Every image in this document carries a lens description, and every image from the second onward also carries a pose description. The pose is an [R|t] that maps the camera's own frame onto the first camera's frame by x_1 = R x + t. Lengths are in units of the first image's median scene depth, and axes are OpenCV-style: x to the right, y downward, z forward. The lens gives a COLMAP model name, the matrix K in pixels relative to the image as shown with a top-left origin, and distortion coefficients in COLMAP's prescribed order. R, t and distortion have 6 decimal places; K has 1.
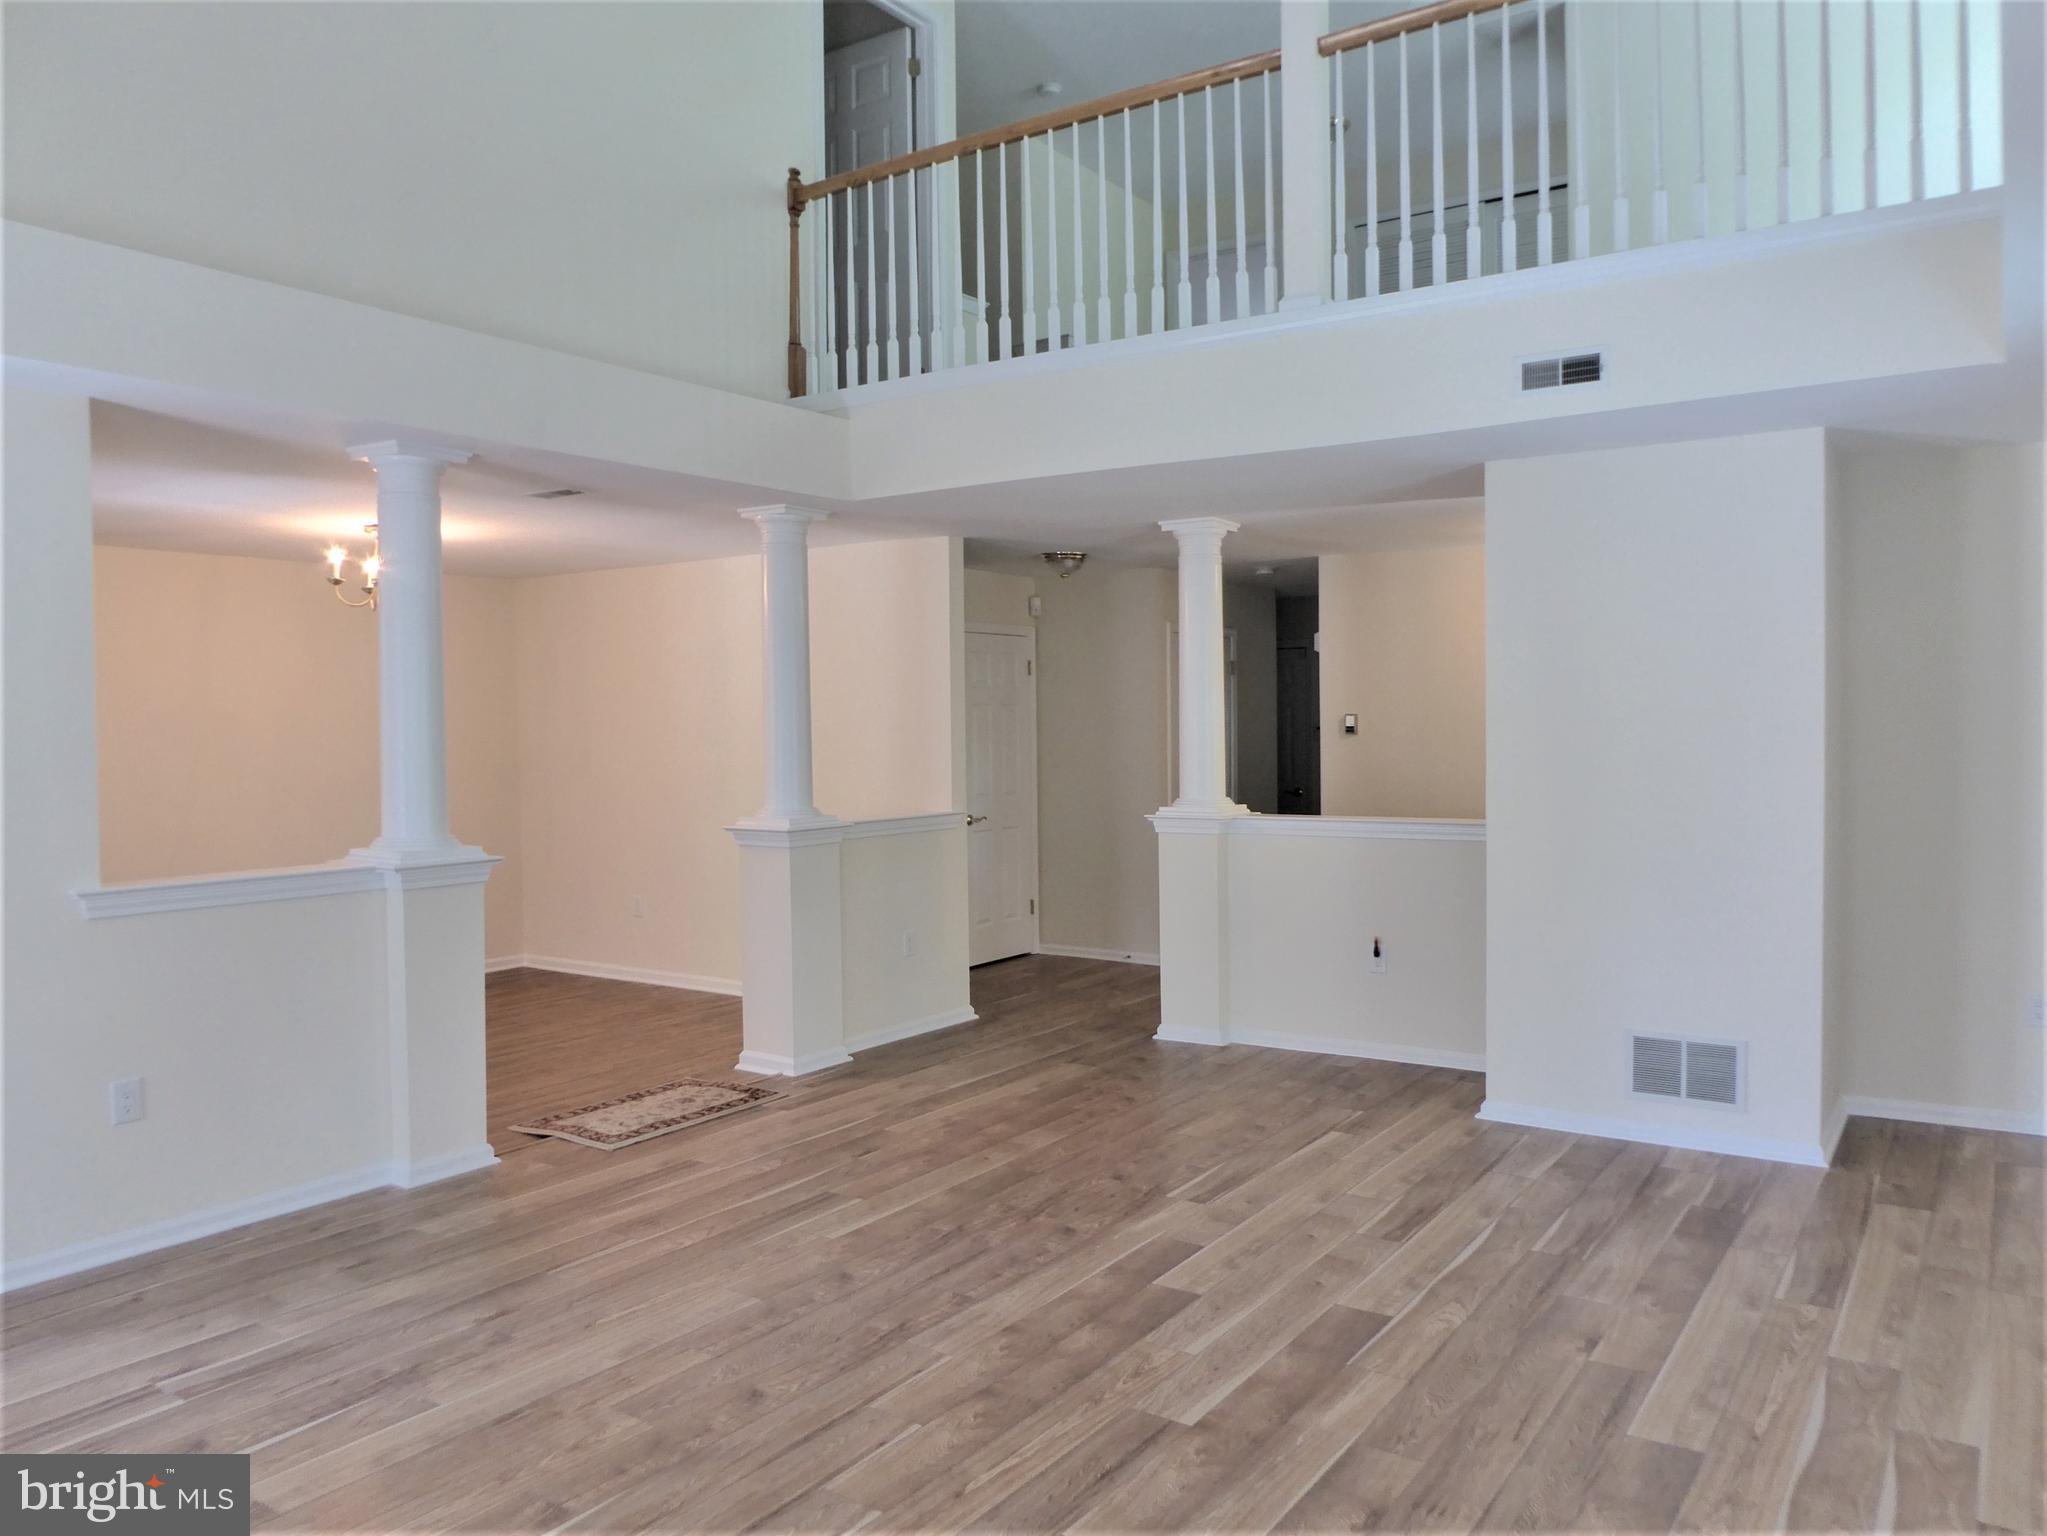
lens RADIAL K [[1436.0, 0, 1022.2], [0, 1436.0, 761.0], [0, 0, 1]] dist [0.005069, -0.000949]
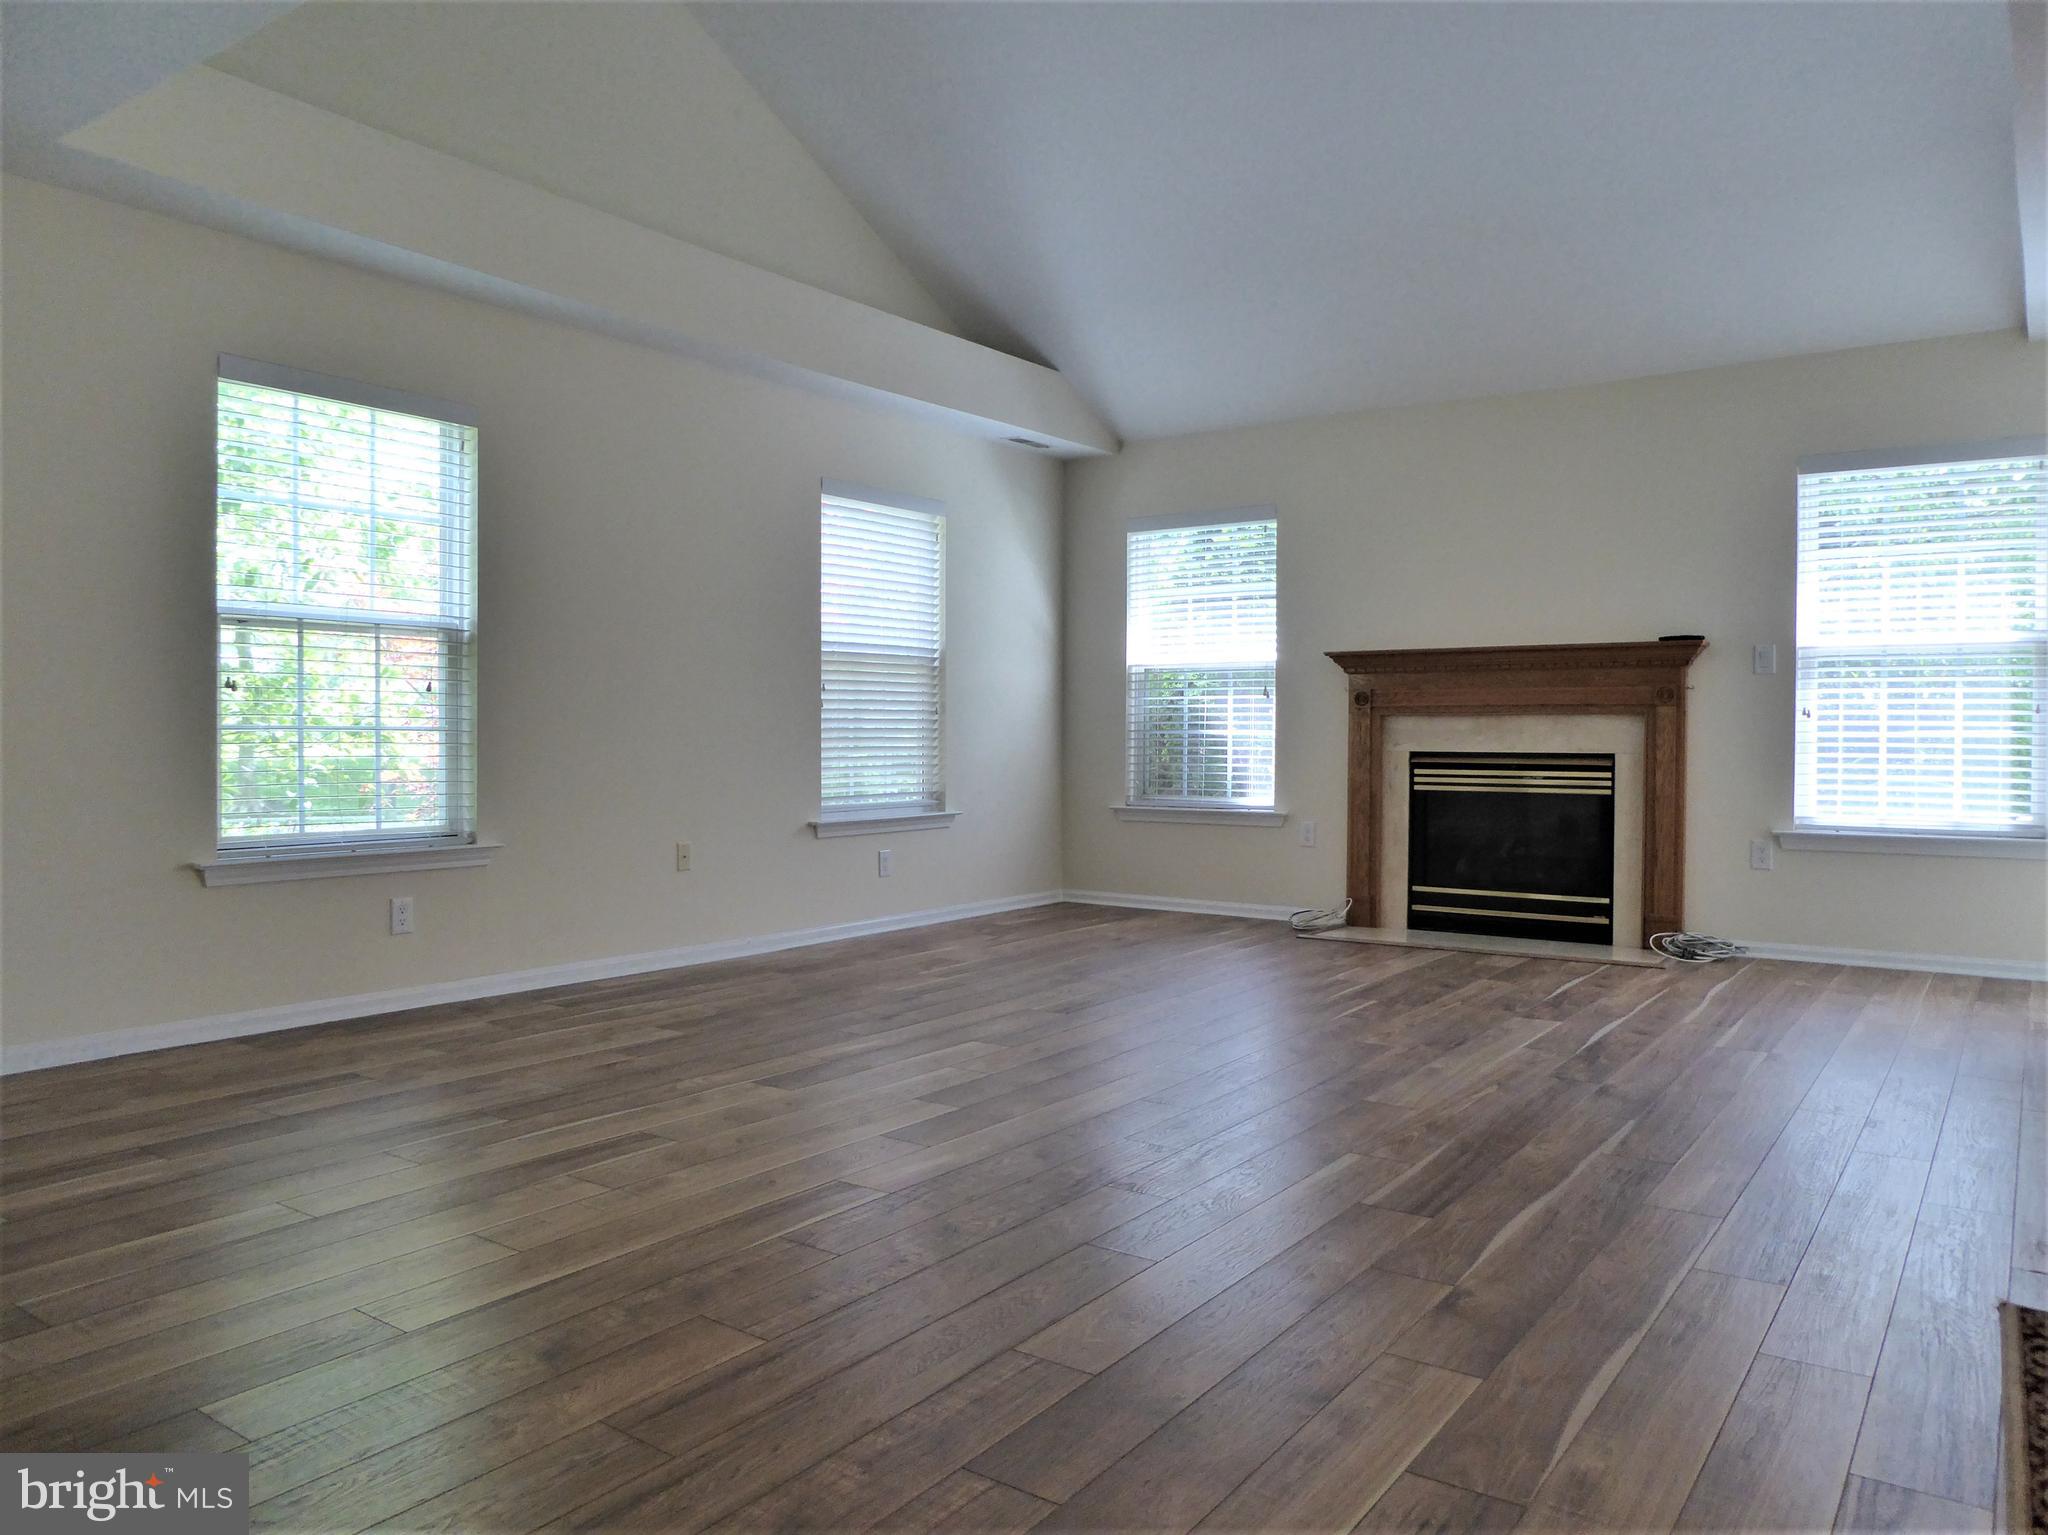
lens RADIAL K [[1436.7, 0, 1026.3], [0, 1436.7, 757.4], [0, 0, 1]] dist [0.005069, -0.000949]
pose [[-0.999650, 0.011767, 0.023703, 0.018907], [0.012637, 0.999240, 0.036882, 0.080960], [-0.023251, 0.037169, -0.999038, 1.590005]]
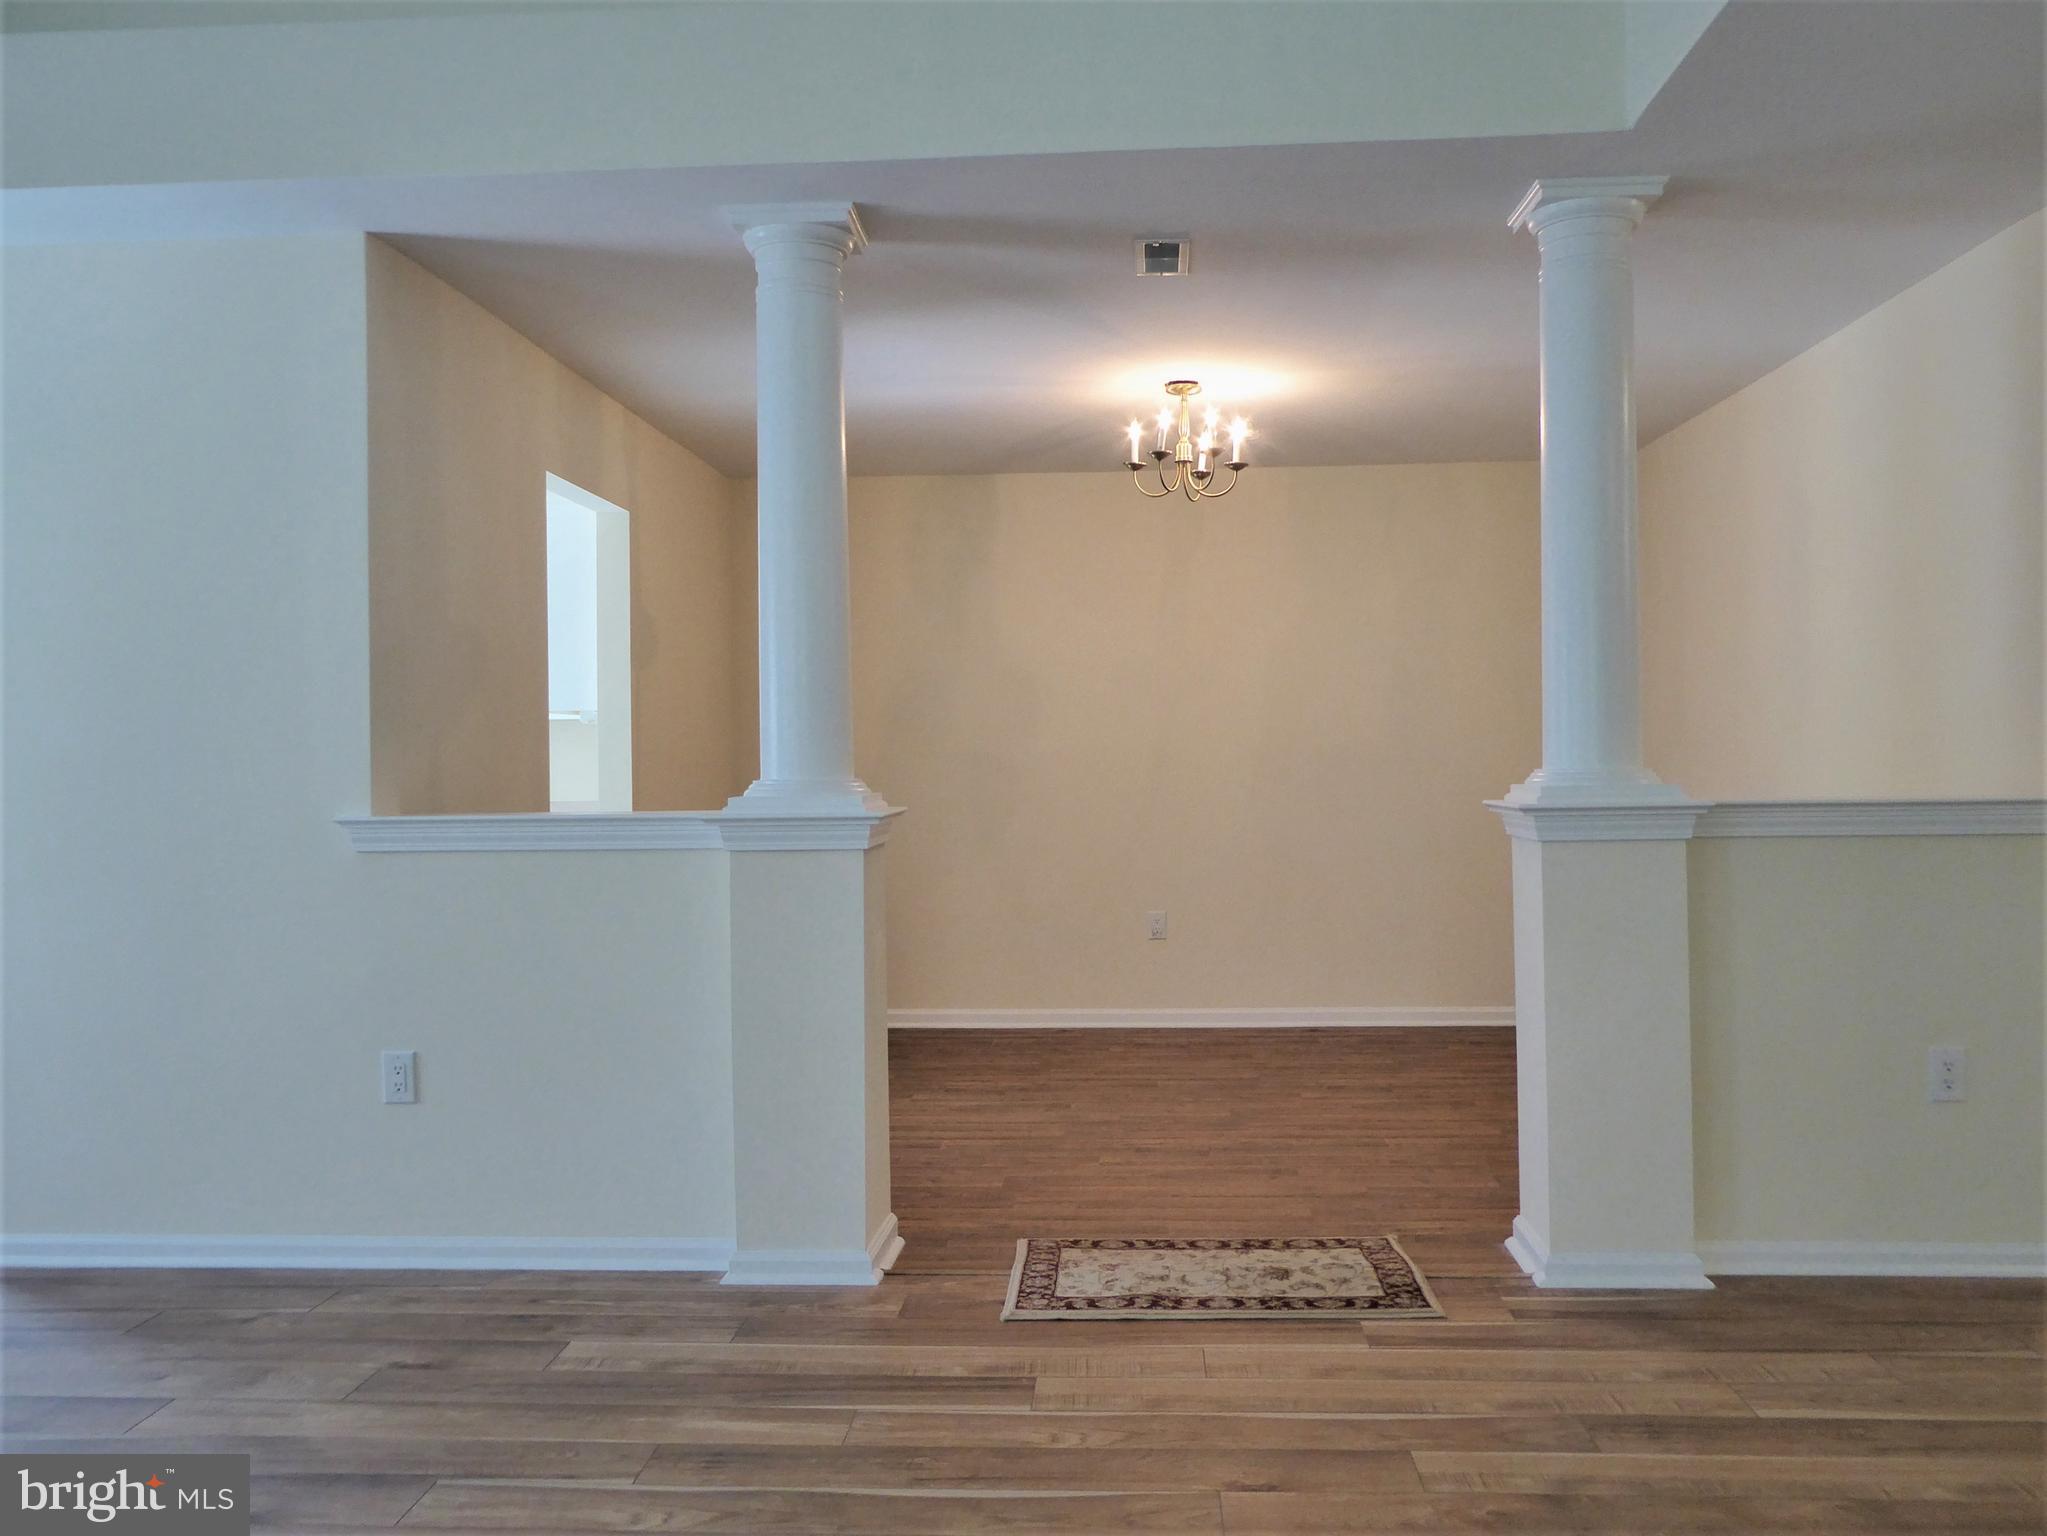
lens RADIAL K [[1623.4, 0, 1031.1], [0, 1623.4, 763.9], [0, 0, 1]] dist [0.000509, 0.013049]
pose [[0.525338, 0.002861, -0.850889, 0.314657], [-0.009379, 0.999953, -0.002428, 0.048645], [0.850842, 0.009256, 0.525340, 0.718535]]
